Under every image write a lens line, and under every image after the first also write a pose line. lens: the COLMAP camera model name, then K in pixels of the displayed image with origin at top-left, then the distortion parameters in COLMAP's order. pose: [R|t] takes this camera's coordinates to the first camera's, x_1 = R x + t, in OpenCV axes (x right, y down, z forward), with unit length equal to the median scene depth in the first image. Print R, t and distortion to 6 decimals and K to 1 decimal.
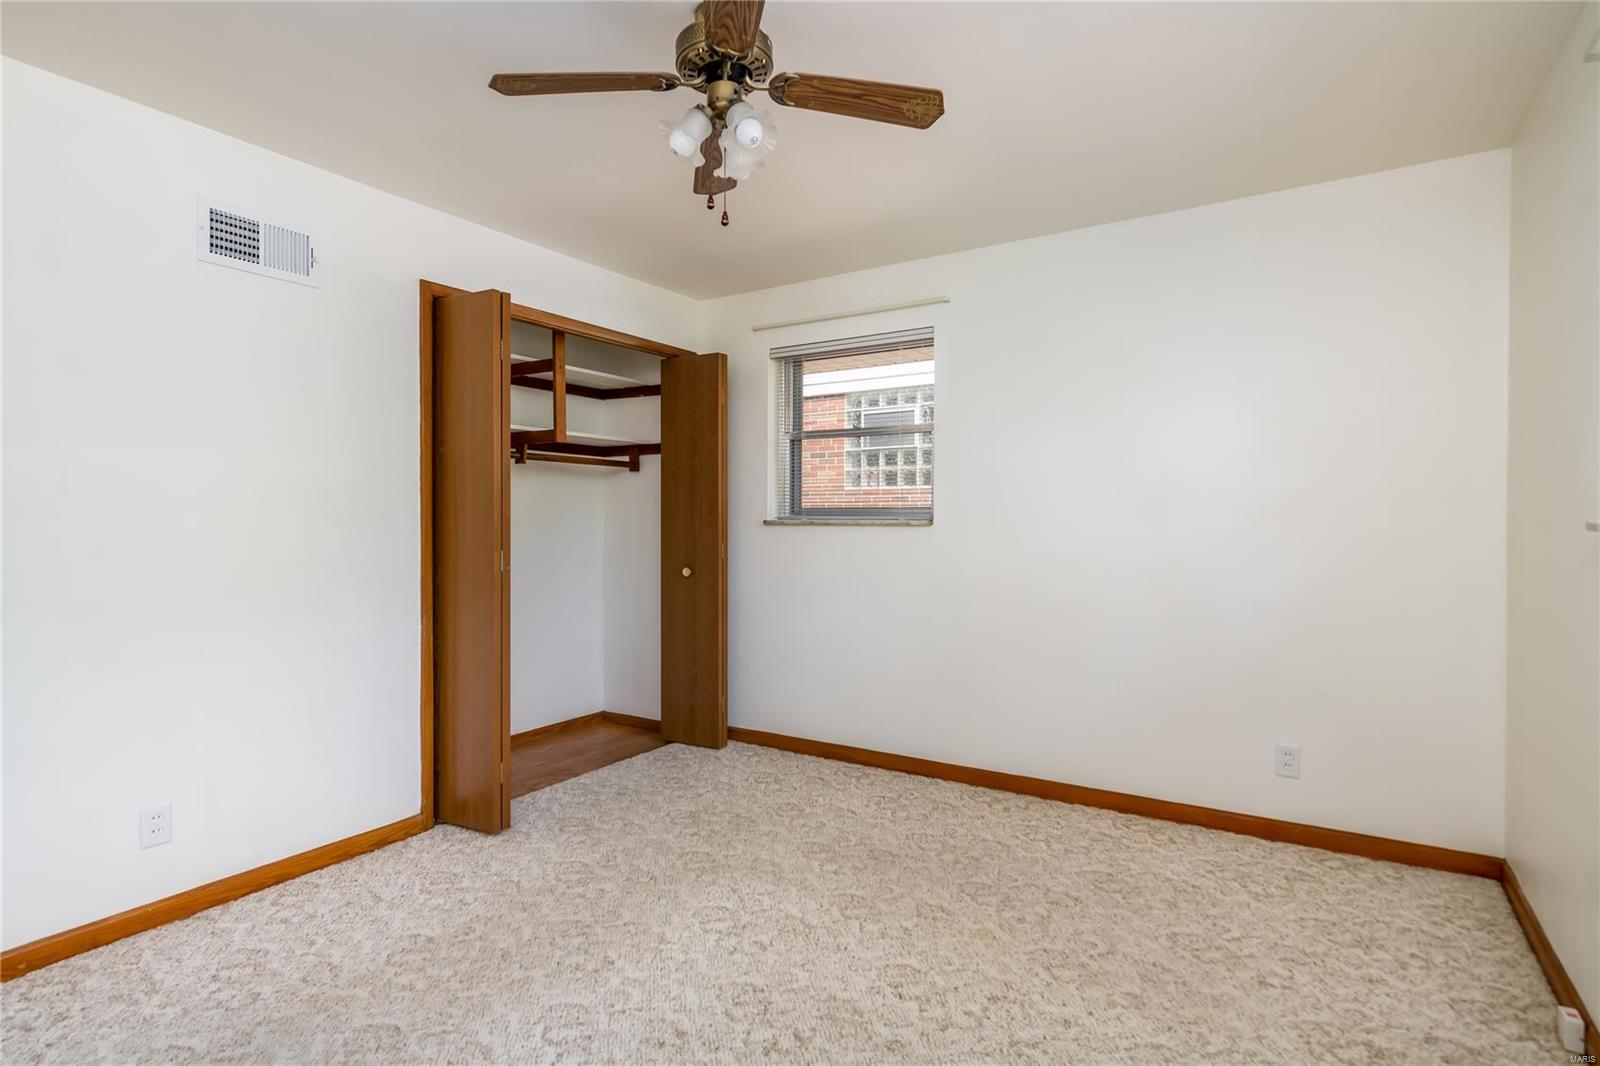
lens RADIAL K [[807.6, 0, 798.4], [0, 807.6, 519.4], [0, 0, 1]] dist [0.008711, -0.001277]
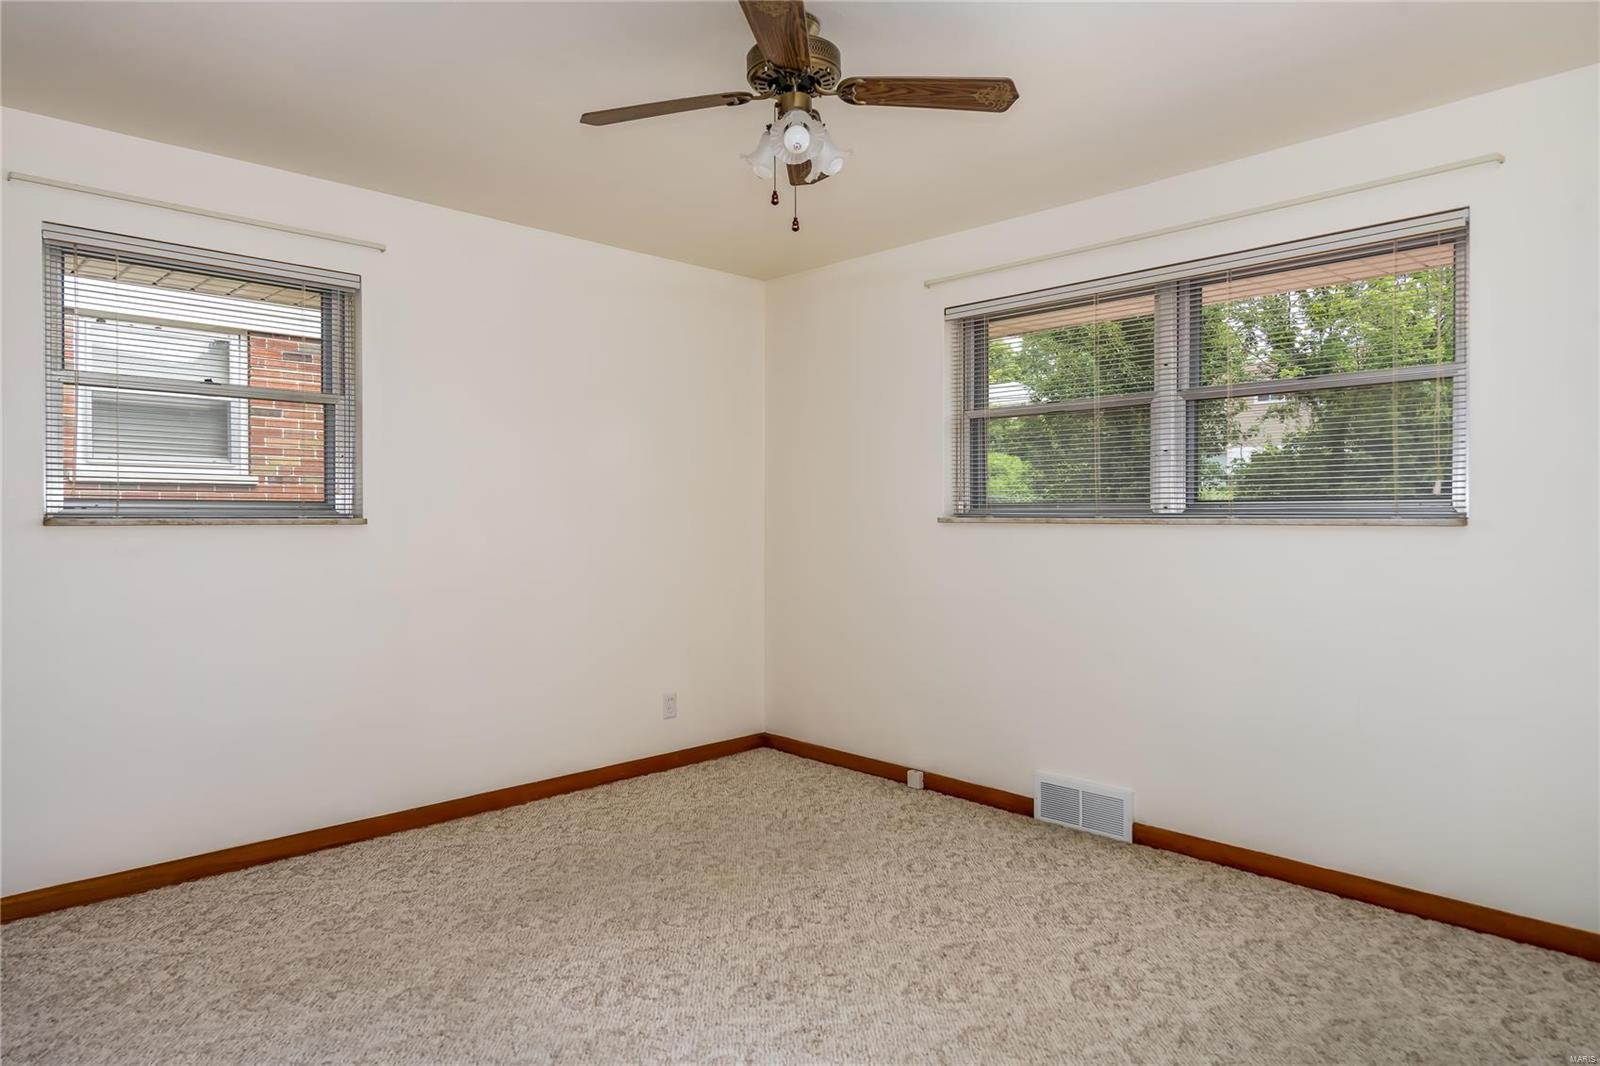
lens RADIAL K [[950.9, 0, 797.2], [0, 950.9, 534.2], [0, 0, 1]] dist [0.003272, 0.001213]
pose [[0.239851, -0.020429, 0.970595, -0.802735], [0.004857, 0.999791, 0.019843, 0.002978], [-0.970798, -0.000046, 0.239900, 0.461248]]
